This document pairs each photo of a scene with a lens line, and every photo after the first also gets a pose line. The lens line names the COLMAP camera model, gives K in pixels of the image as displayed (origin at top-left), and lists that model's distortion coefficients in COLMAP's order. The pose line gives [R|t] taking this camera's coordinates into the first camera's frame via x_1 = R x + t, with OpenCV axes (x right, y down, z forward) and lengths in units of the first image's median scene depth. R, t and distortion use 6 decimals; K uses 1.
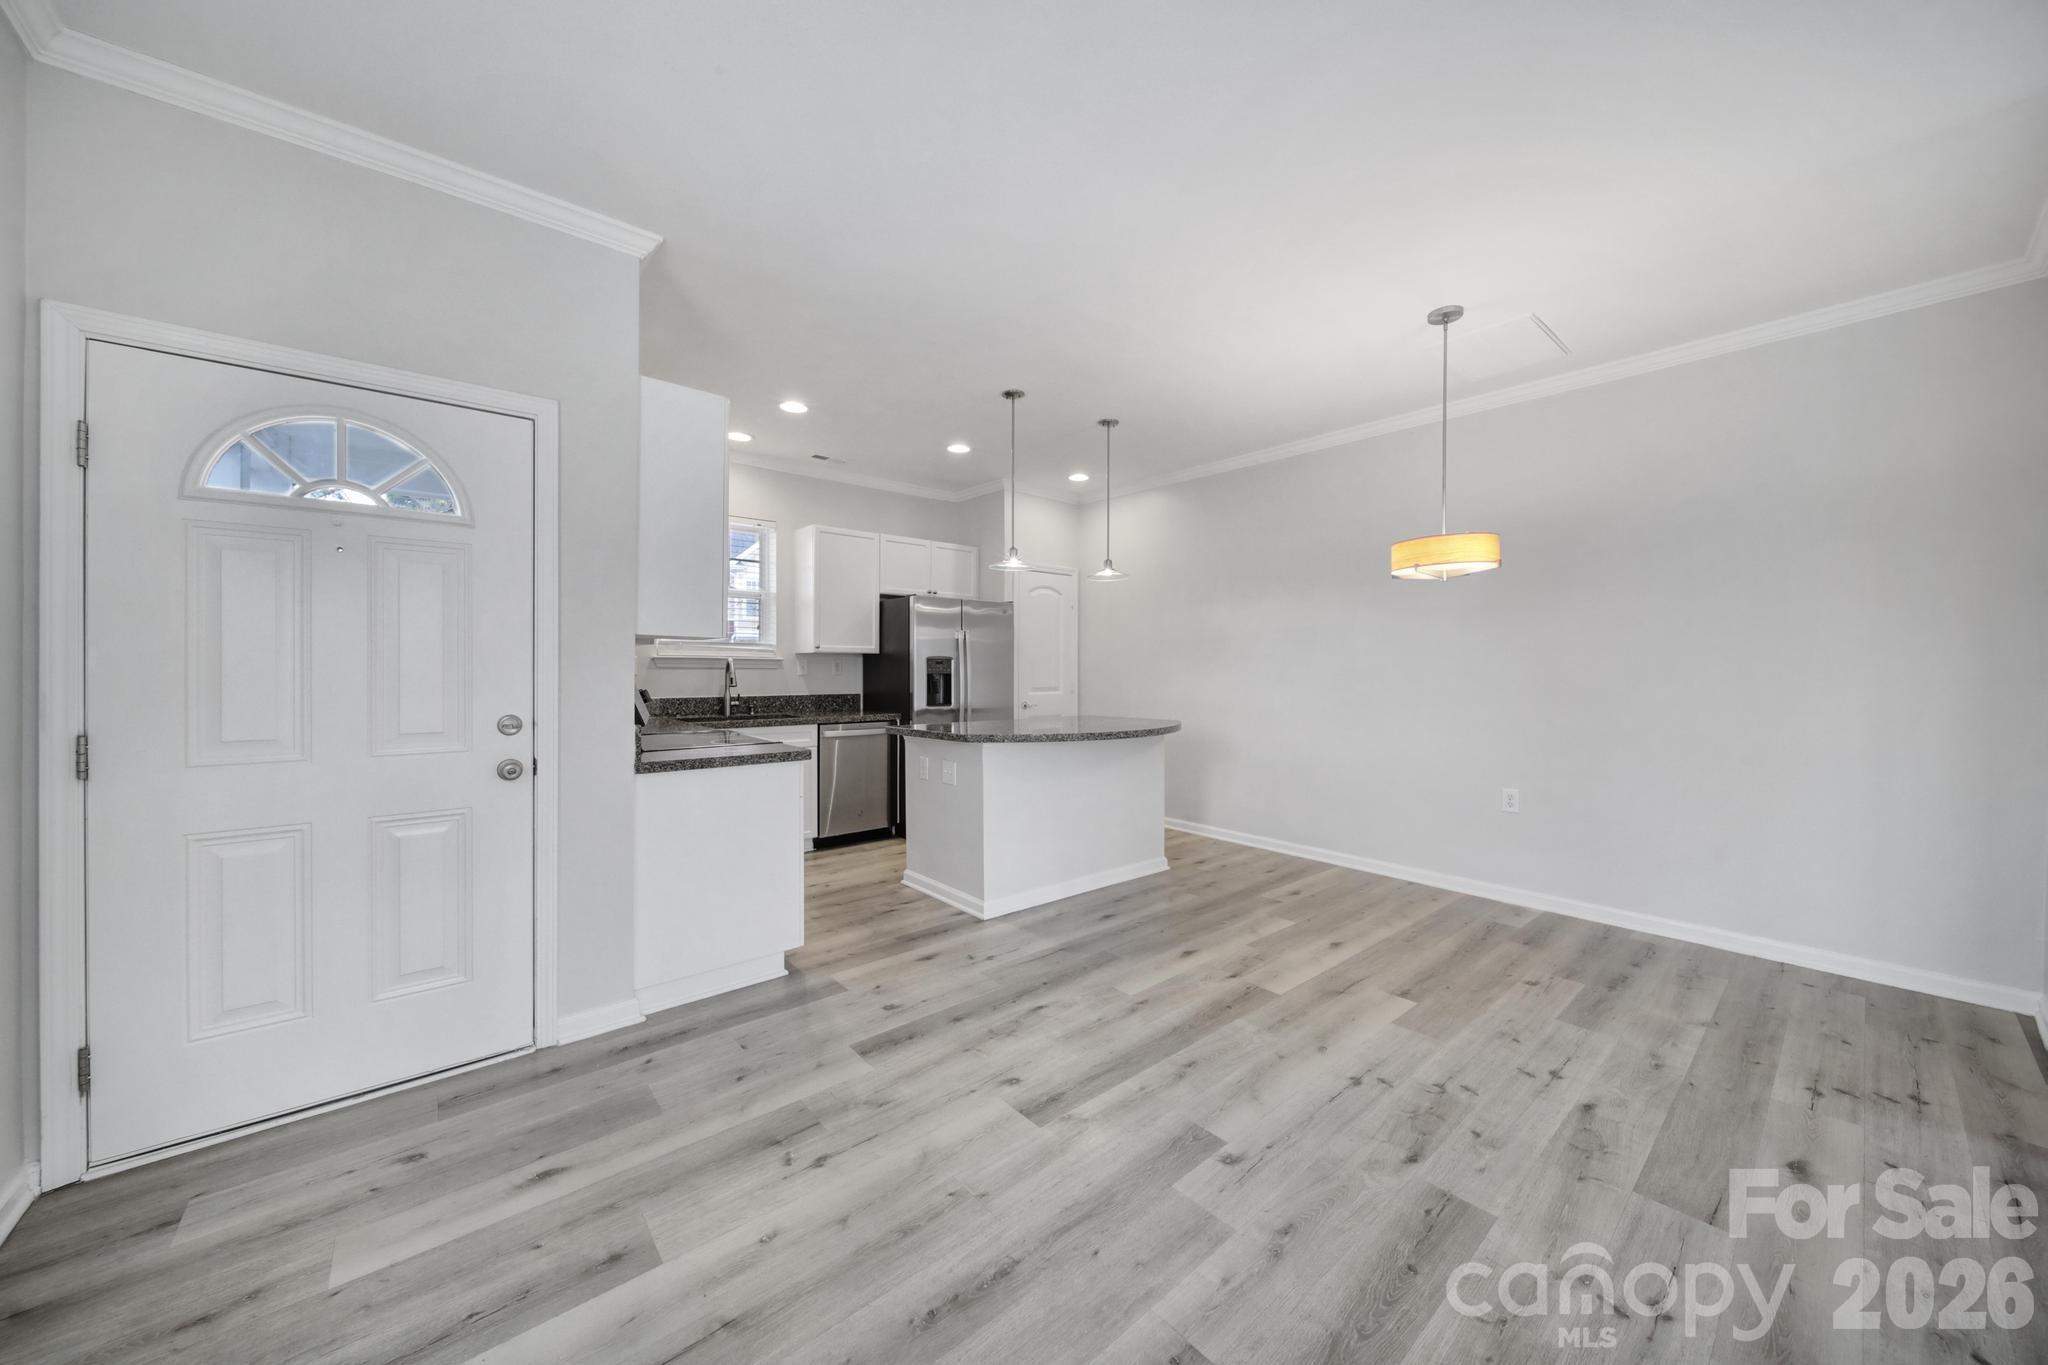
lens RADIAL K [[716.8, 0, 1024.4], [0, 716.8, 671.6], [0, 0, 1]] dist [-0.000653, -0.001201]
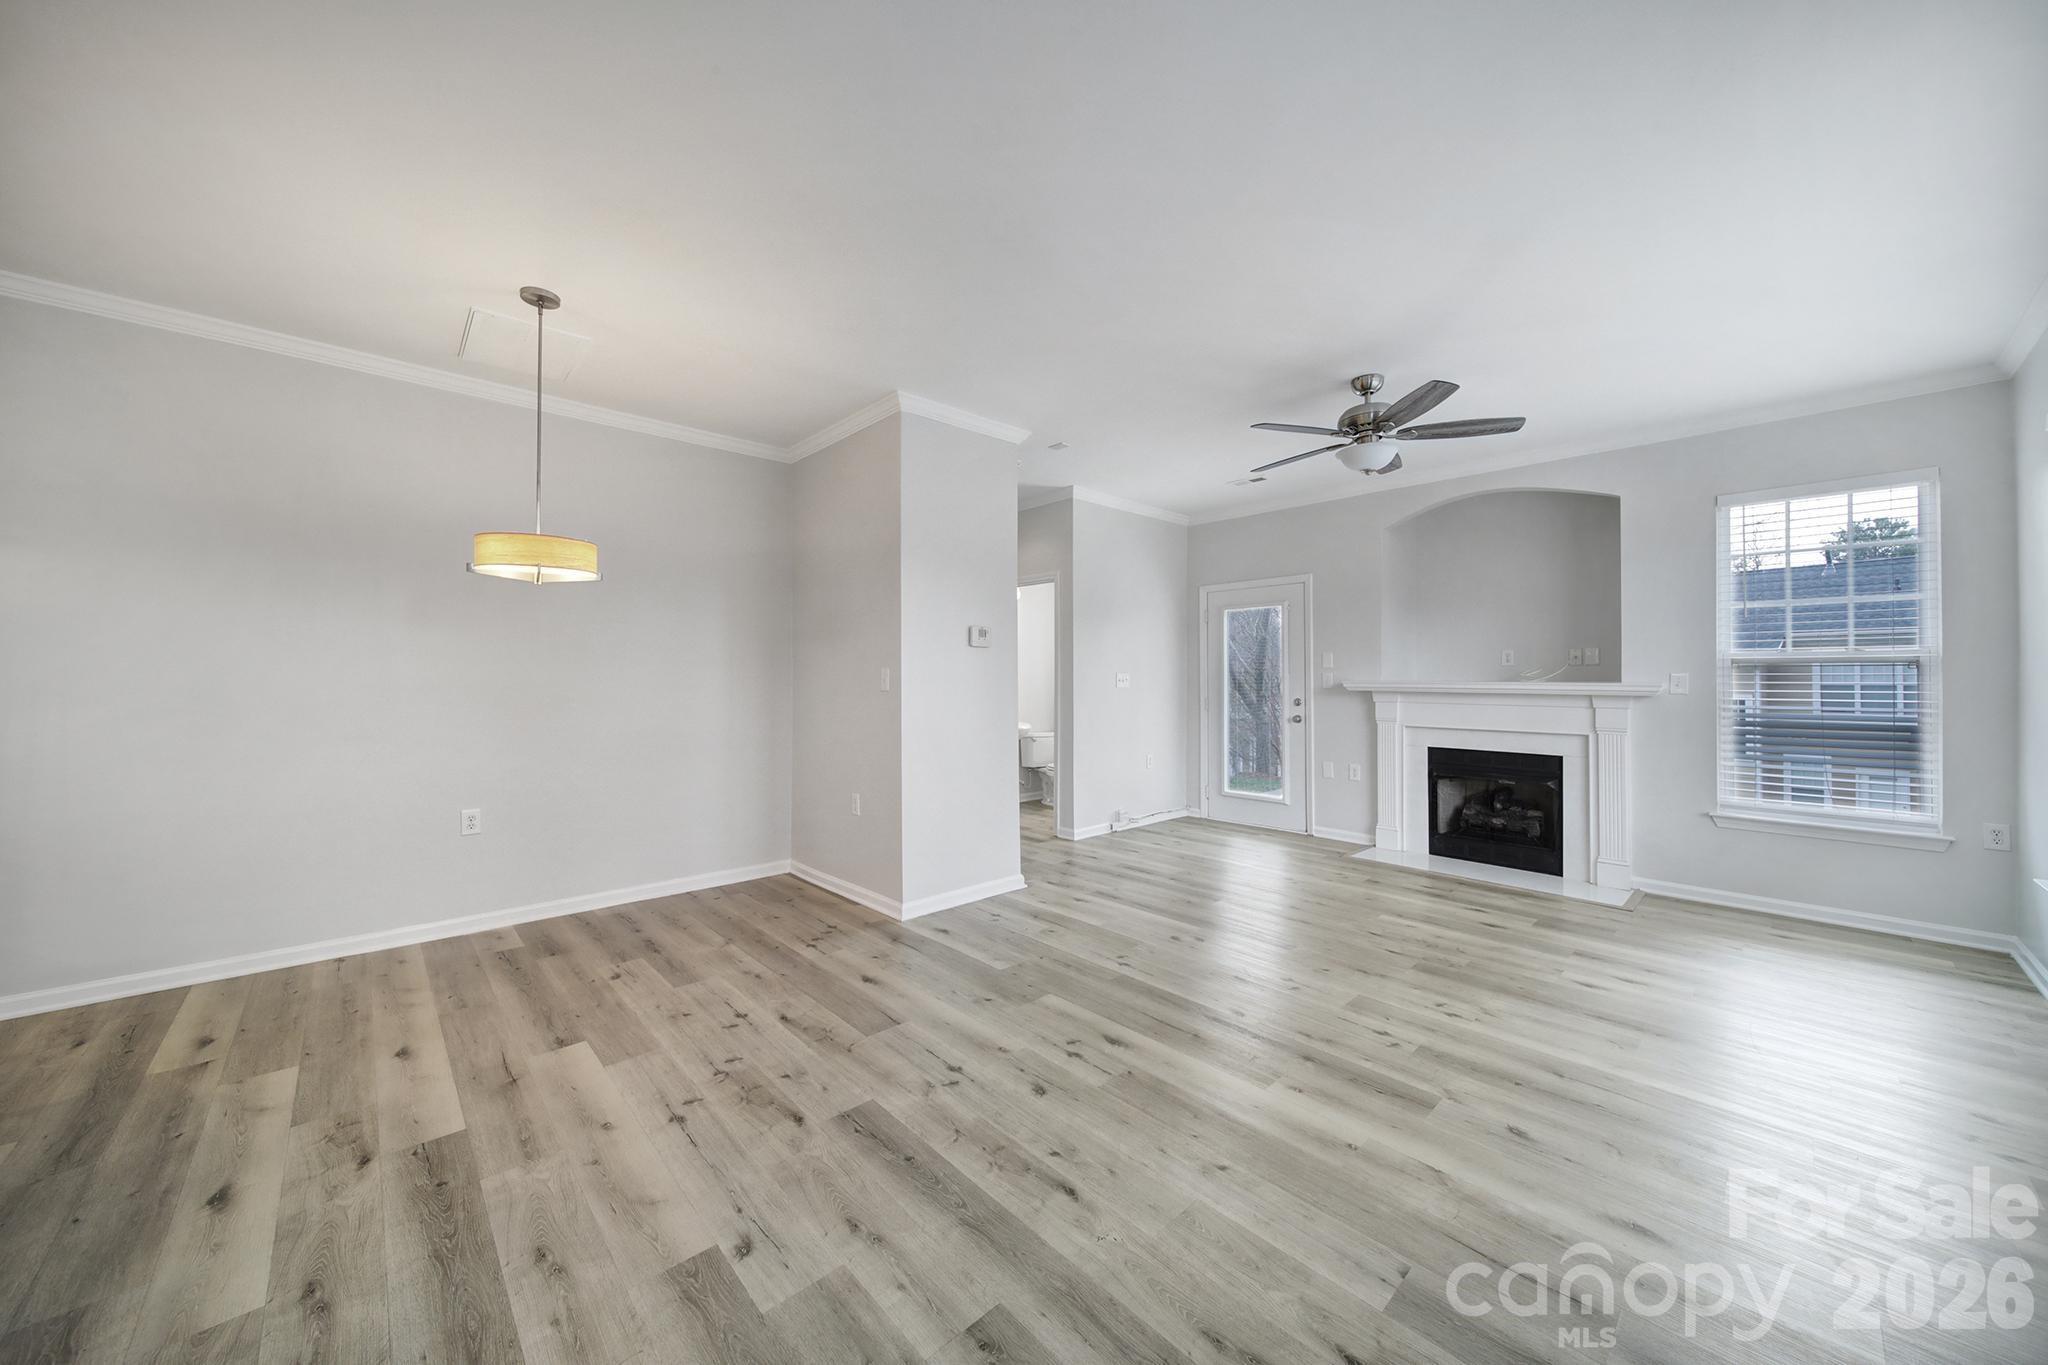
lens RADIAL K [[716.8, 0, 1018.9], [0, 716.8, 679.7], [0, 0, 1]] dist [-0.000653, -0.001201]
pose [[-0.040026, -0.003641, 0.999192, -0.365949], [0.005020, 0.999980, 0.003845, -0.006391], [-0.999186, 0.005170, -0.040007, 0.431521]]
